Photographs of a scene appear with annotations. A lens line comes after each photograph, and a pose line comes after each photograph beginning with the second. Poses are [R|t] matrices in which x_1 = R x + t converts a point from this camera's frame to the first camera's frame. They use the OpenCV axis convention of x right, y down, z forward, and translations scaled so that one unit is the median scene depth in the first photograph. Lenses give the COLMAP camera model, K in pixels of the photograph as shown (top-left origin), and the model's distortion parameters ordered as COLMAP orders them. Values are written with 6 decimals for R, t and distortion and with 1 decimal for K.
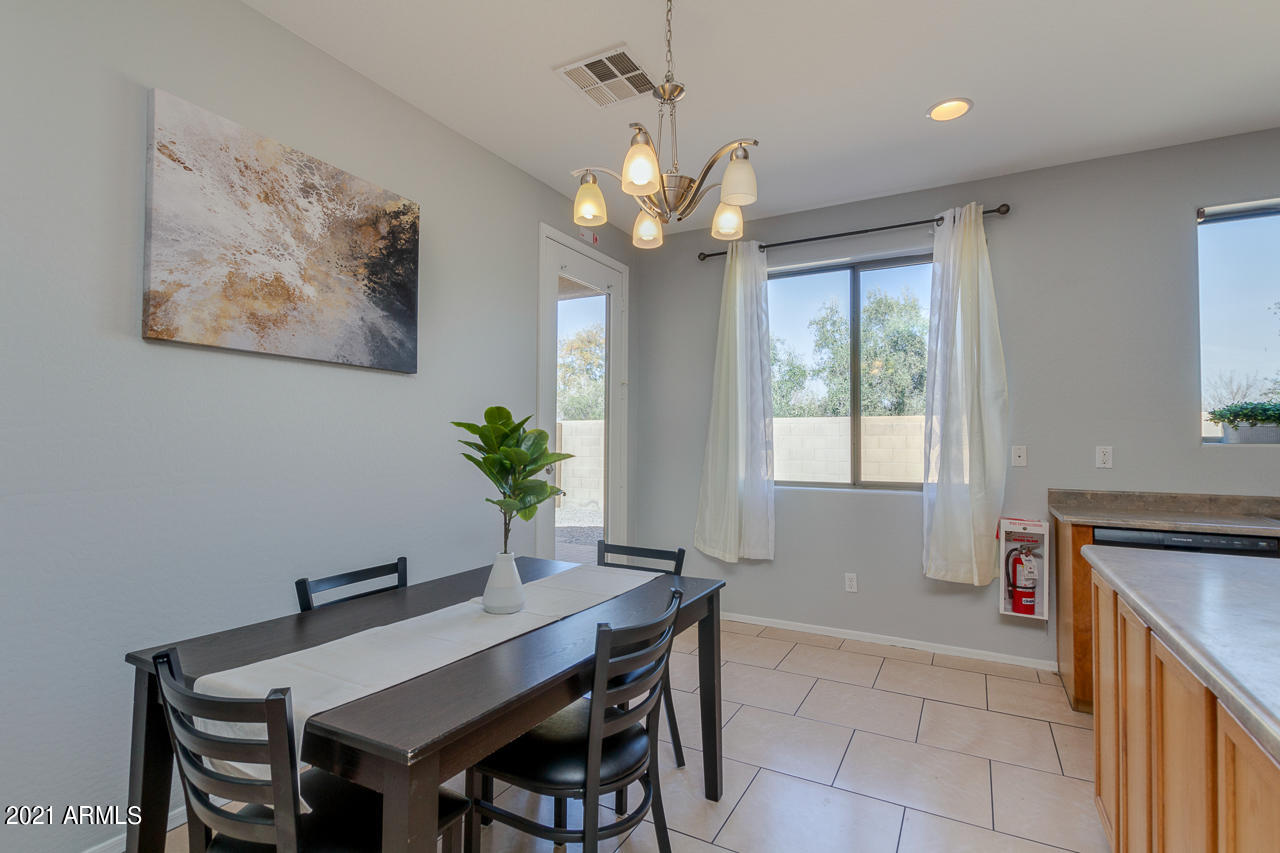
lens RADIAL K [[613.8, 0, 644.8], [0, 613.8, 427.9], [0, 0, 1]] dist [0.017747, -0.009331]
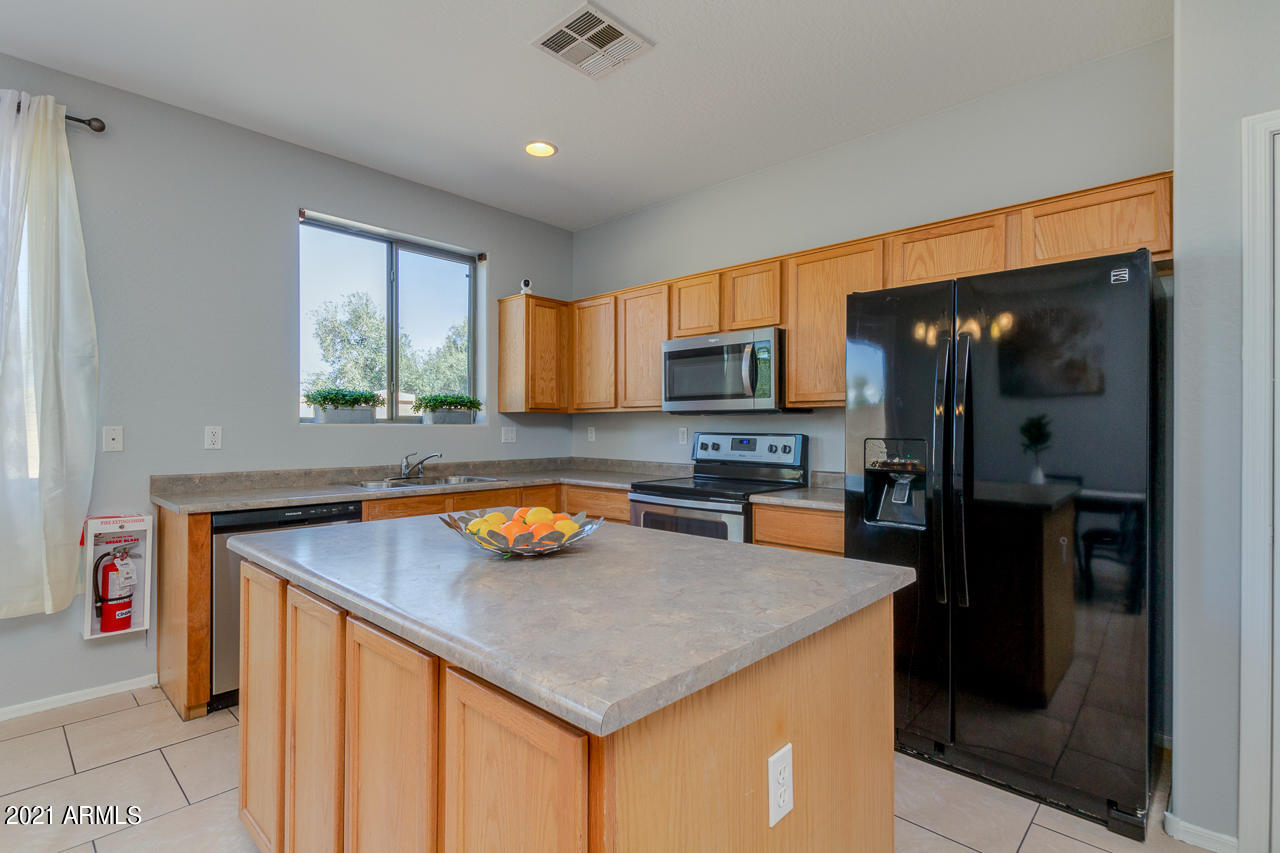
lens RADIAL K [[613.8, 0, 641.0], [0, 613.8, 425.1], [0, 0, 1]] dist [0.017747, -0.009331]
pose [[0.260747, -0.000417, 0.965407, 0.001219], [-0.026803, 0.999611, 0.007671, 0.003272], [-0.965035, -0.027876, 0.260634, 0.126480]]
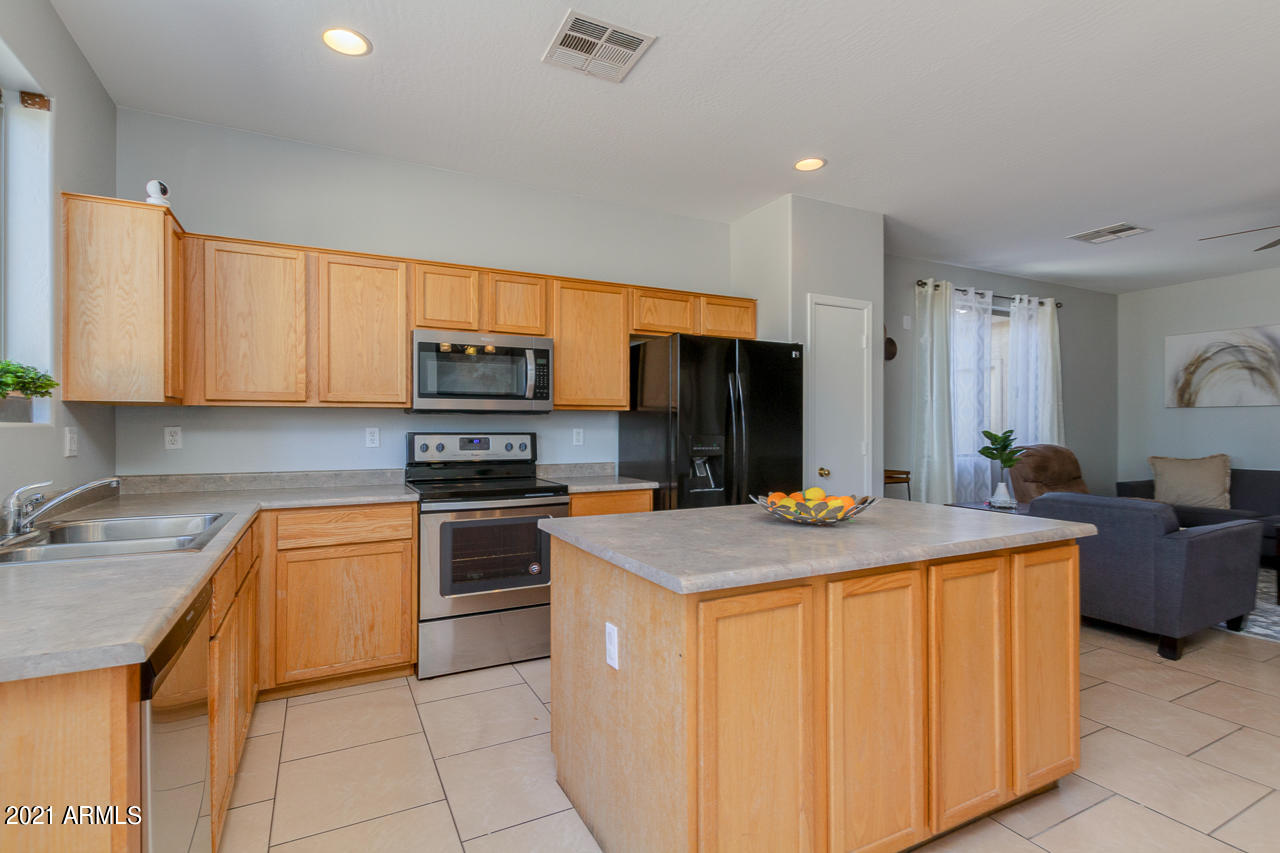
lens RADIAL K [[613.8, 0, 638.7], [0, 613.8, 426.4], [0, 0, 1]] dist [0.017747, -0.009331]
pose [[-0.825133, -0.006331, 0.564903, 0.248388], [-0.019284, 0.999670, -0.016964, 0.023862], [-0.564609, -0.024891, -0.824983, 1.012706]]
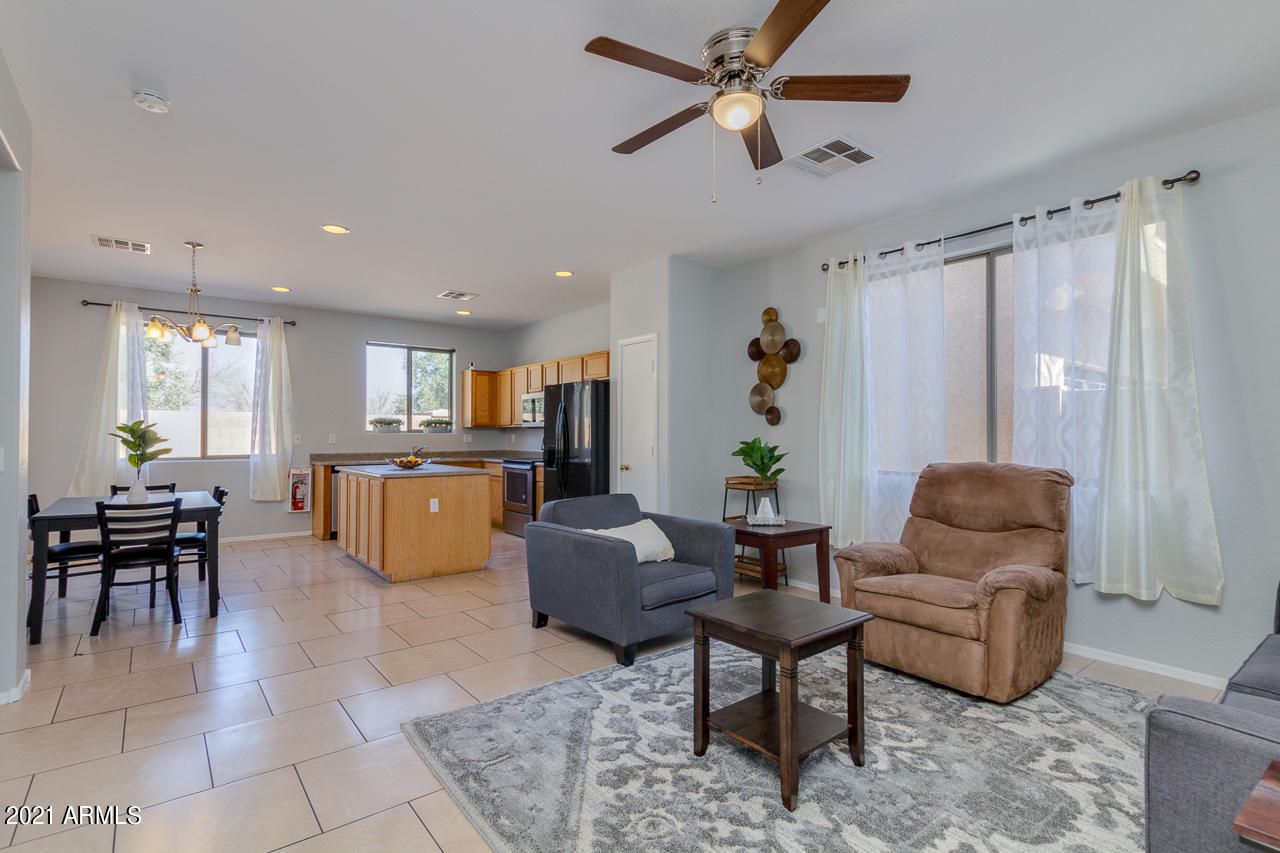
lens RADIAL K [[613.8, 0, 632.6], [0, 613.8, 425.3], [0, 0, 1]] dist [0.017747, -0.009331]
pose [[0.408162, 0.009008, 0.912865, -0.956474], [-0.021738, 0.999764, -0.000146, -0.030634], [-0.912651, -0.019785, 0.408261, -1.025838]]
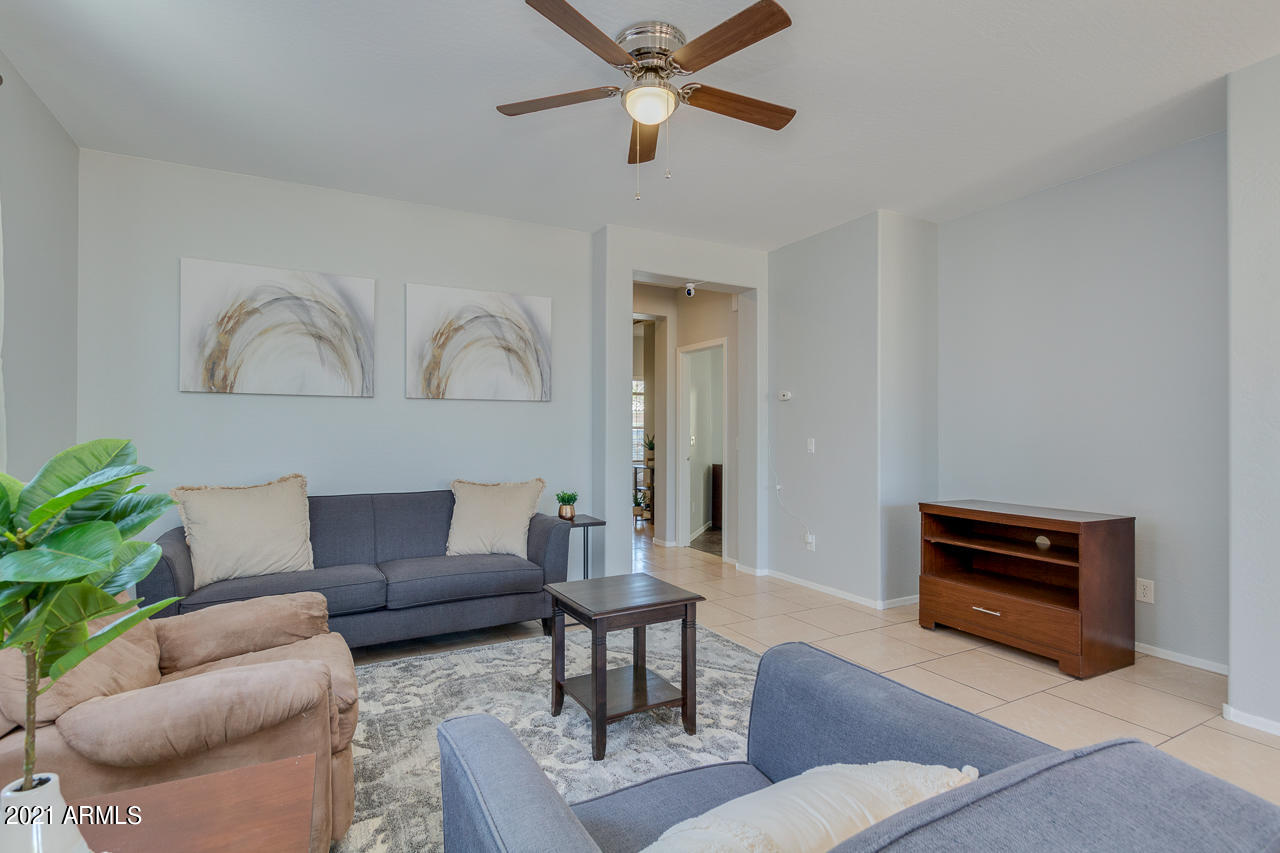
lens RADIAL K [[613.8, 0, 638.2], [0, 613.8, 420.9], [0, 0, 1]] dist [0.017747, -0.009331]
pose [[-0.549810, -0.021444, -0.835015, 0.432111], [0.014285, 0.999283, -0.035068, -0.006506], [0.835168, -0.031209, -0.549109, -0.427725]]
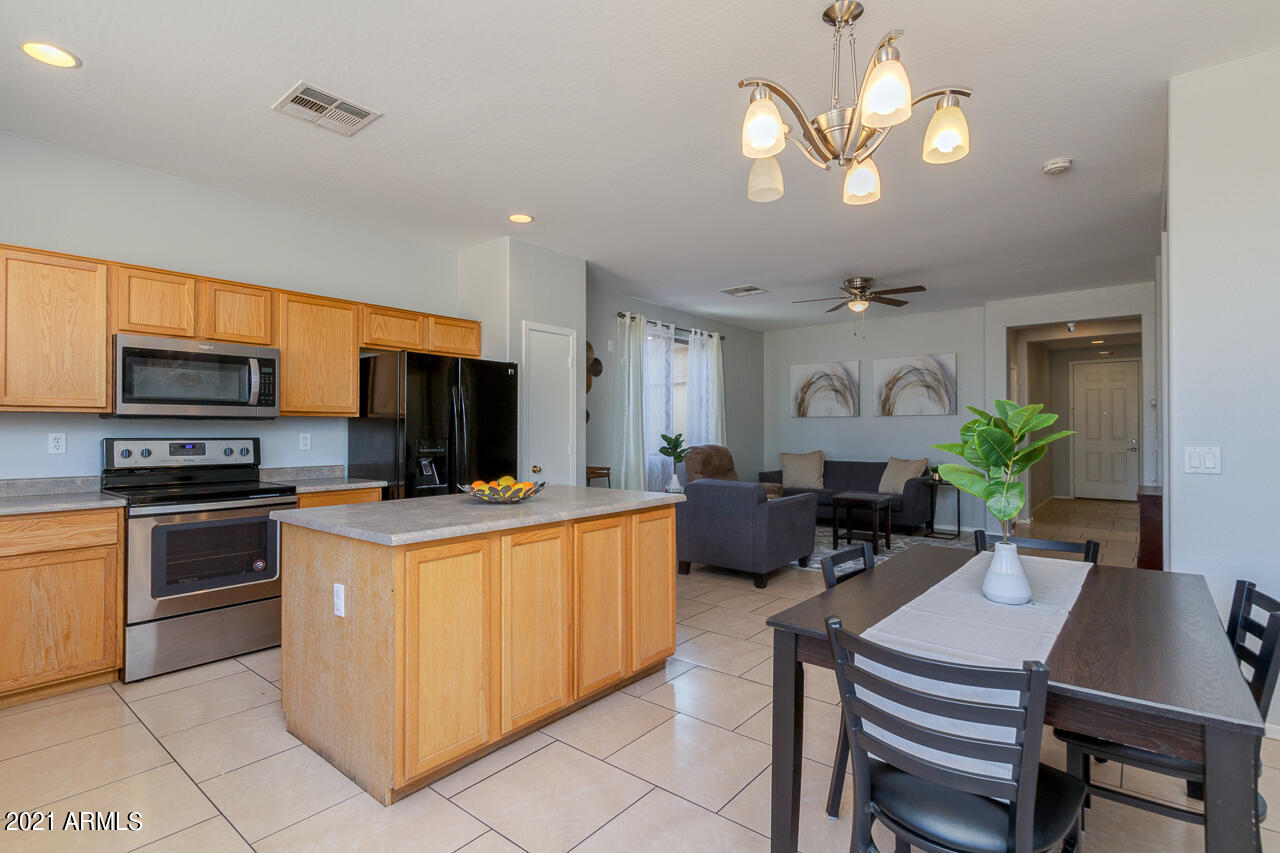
lens RADIAL K [[613.8, 0, 641.4], [0, 613.8, 426.3], [0, 0, 1]] dist [0.017747, -0.009331]
pose [[-0.981635, -0.004271, 0.190721, 0.096407], [-0.010262, 0.999484, -0.030435, 0.026619], [-0.190492, -0.031833, -0.981172, 1.211508]]
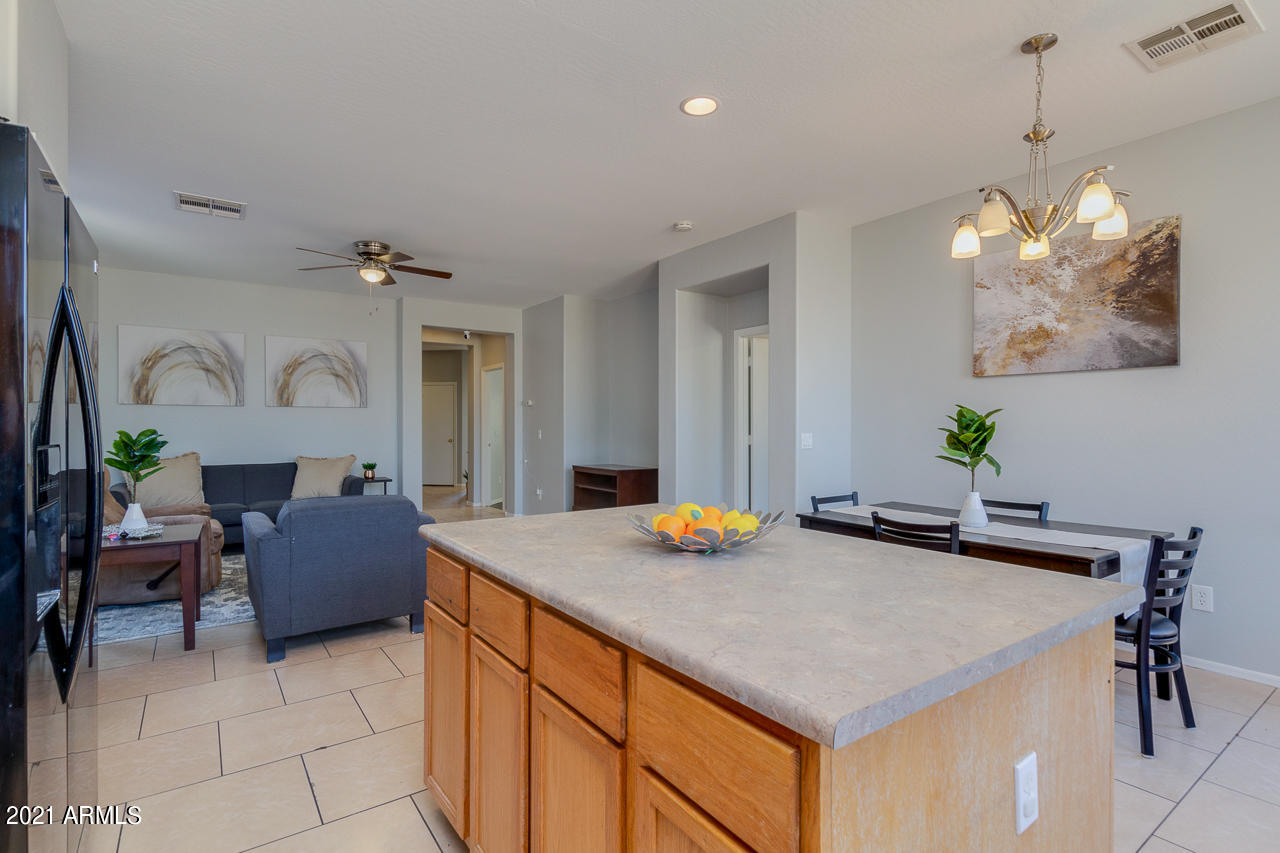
lens RADIAL K [[613.8, 0, 643.6], [0, 613.8, 422.4], [0, 0, 1]] dist [0.017747, -0.009331]
pose [[-0.438569, -0.009709, -0.898645, 0.948739], [0.020534, 0.999572, -0.020821, 0.018627], [0.898463, -0.027584, -0.438182, 0.535299]]
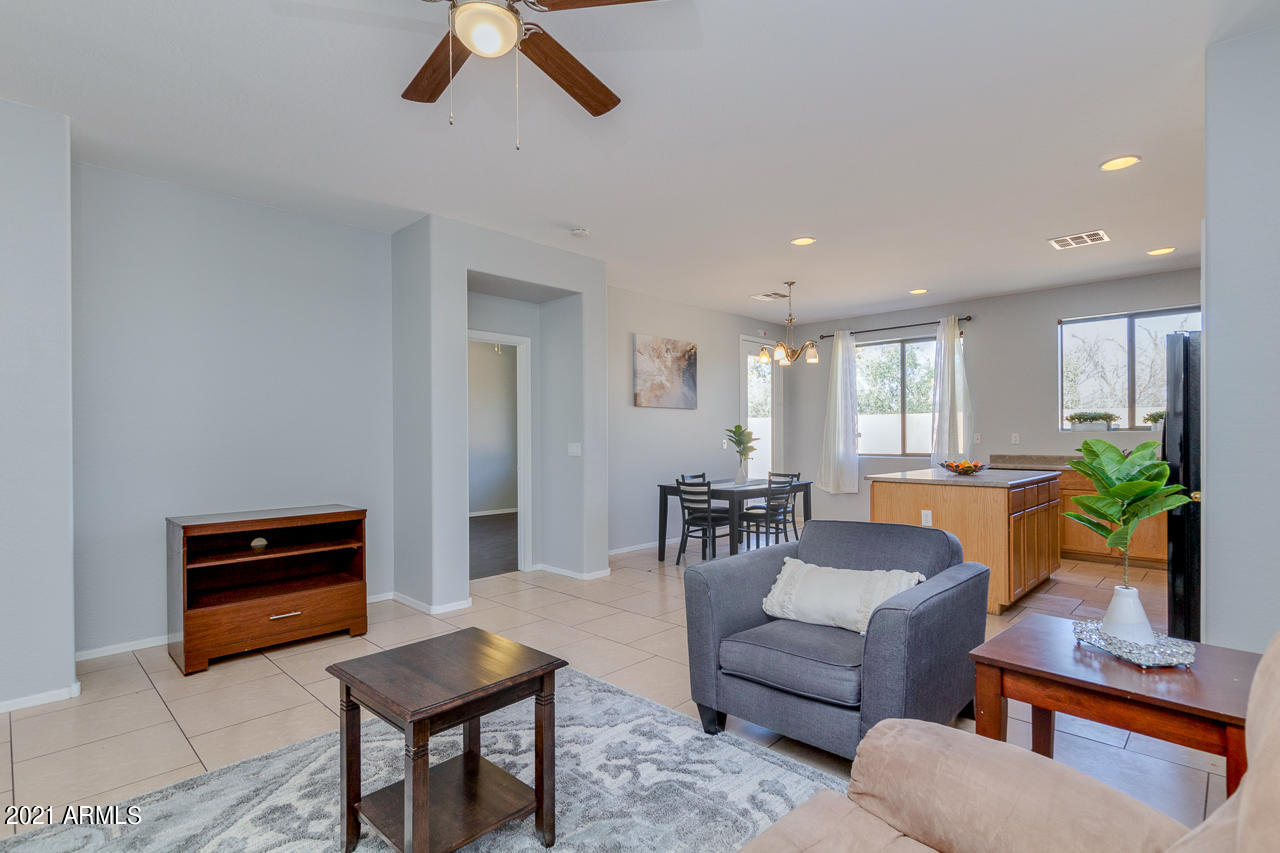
lens RADIAL K [[613.8, 0, 646.0], [0, 613.8, 434.0], [0, 0, 1]] dist [0.017747, -0.009331]
pose [[0.963574, -0.010752, -0.267227, 0.103334], [0.017074, 0.999626, 0.021344, -0.036045], [0.266898, -0.025129, 0.963397, -1.384347]]
